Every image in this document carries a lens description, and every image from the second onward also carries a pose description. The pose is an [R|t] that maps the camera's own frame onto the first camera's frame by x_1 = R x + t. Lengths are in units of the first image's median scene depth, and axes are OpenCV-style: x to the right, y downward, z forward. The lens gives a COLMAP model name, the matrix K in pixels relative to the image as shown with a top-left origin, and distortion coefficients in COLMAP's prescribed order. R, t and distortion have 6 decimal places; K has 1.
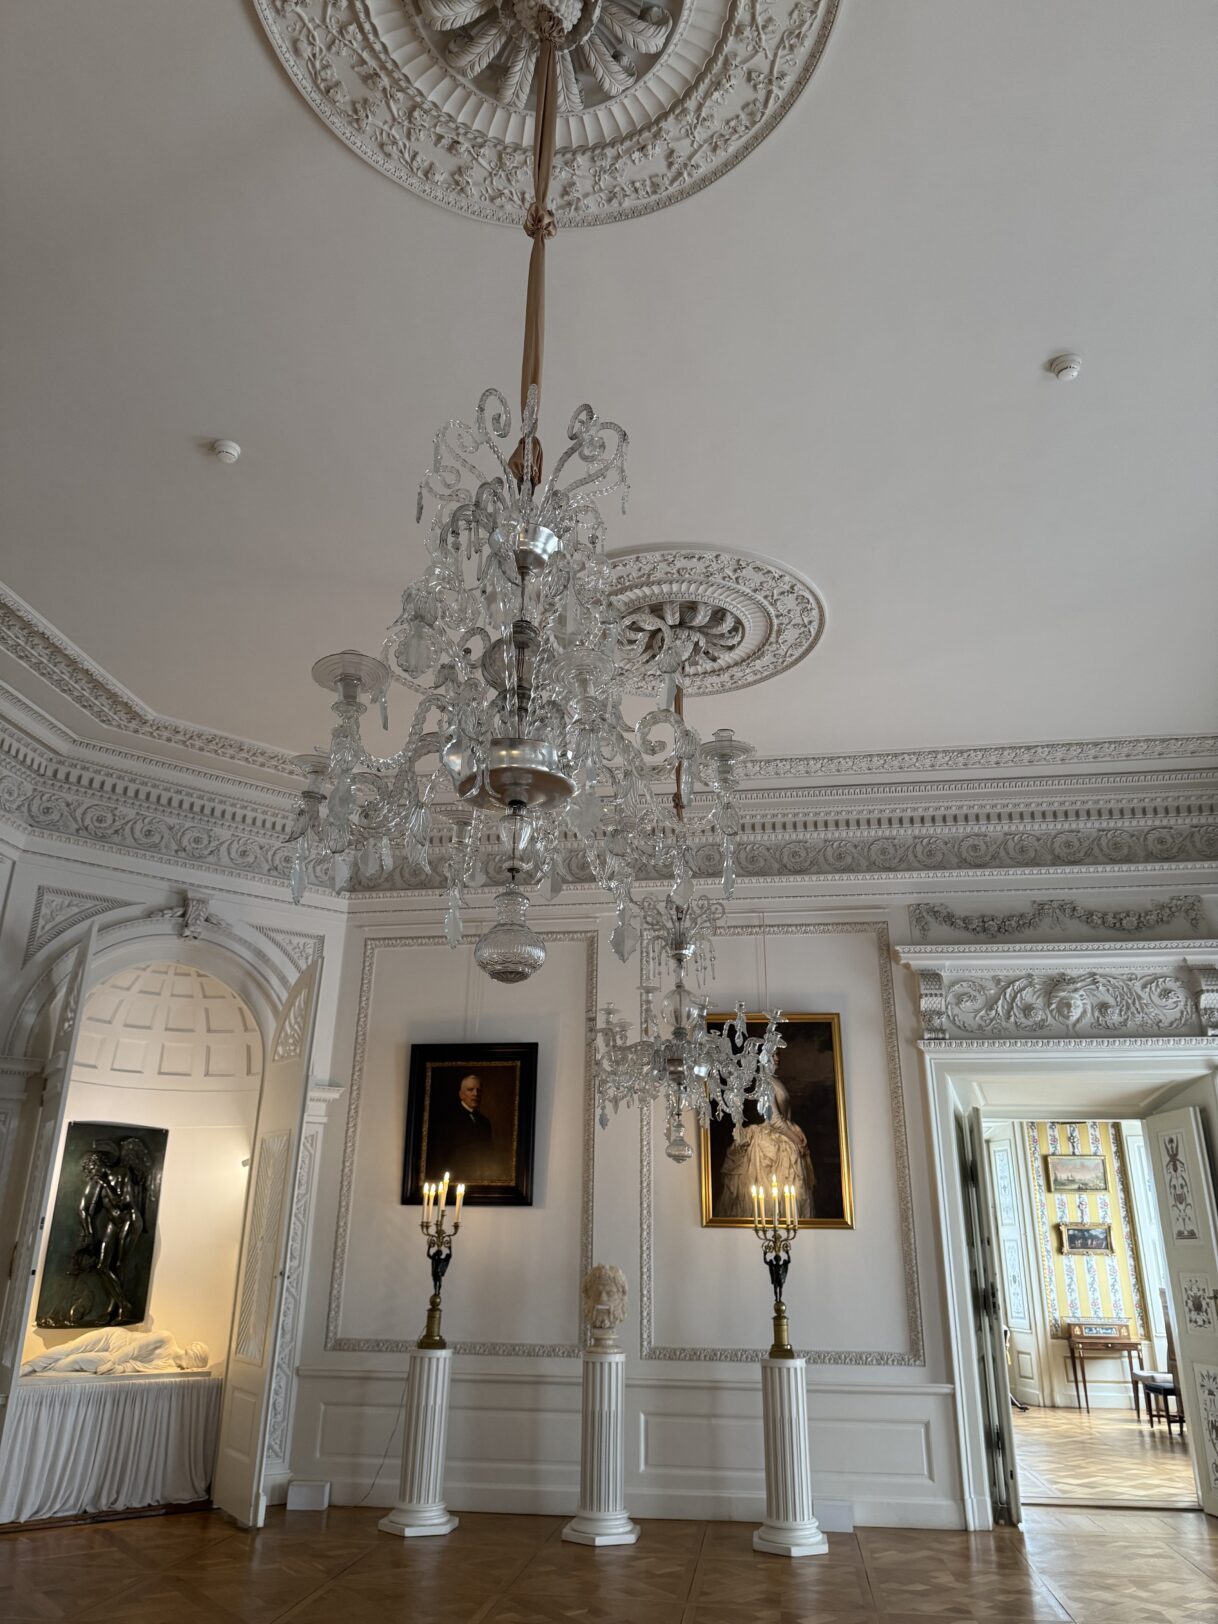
lens RADIAL K [[1154.0, 0, 613.7], [0, 1154.0, 808.4], [0, 0, 1]] dist [0.027386, -0.030972]
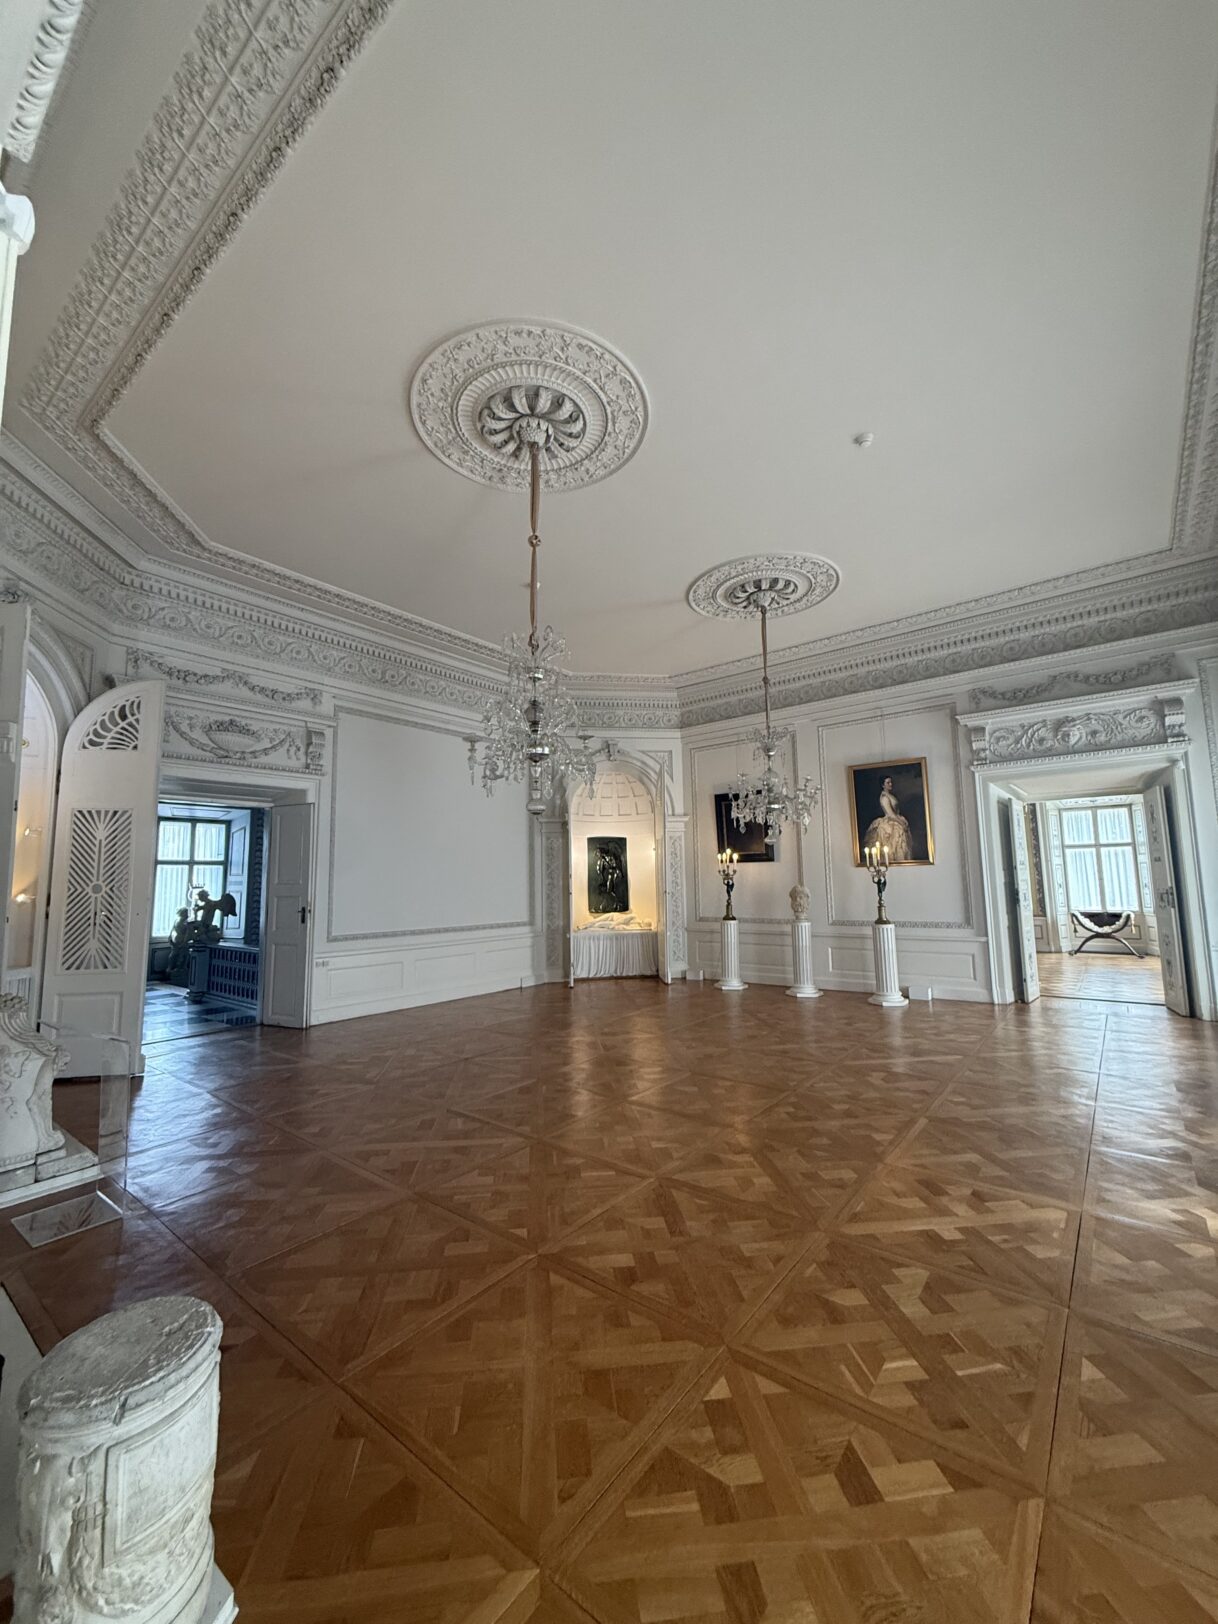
lens RADIAL K [[654.8, 0, 616.7], [0, 654.8, 817.2], [0, 0, 1]] dist [0.003386, 0.000165]
pose [[0.863355, -0.078895, -0.498391, 0.290028], [0.207614, 0.955765, 0.208350, -0.053427], [0.459907, -0.283353, 0.841544, -0.148319]]
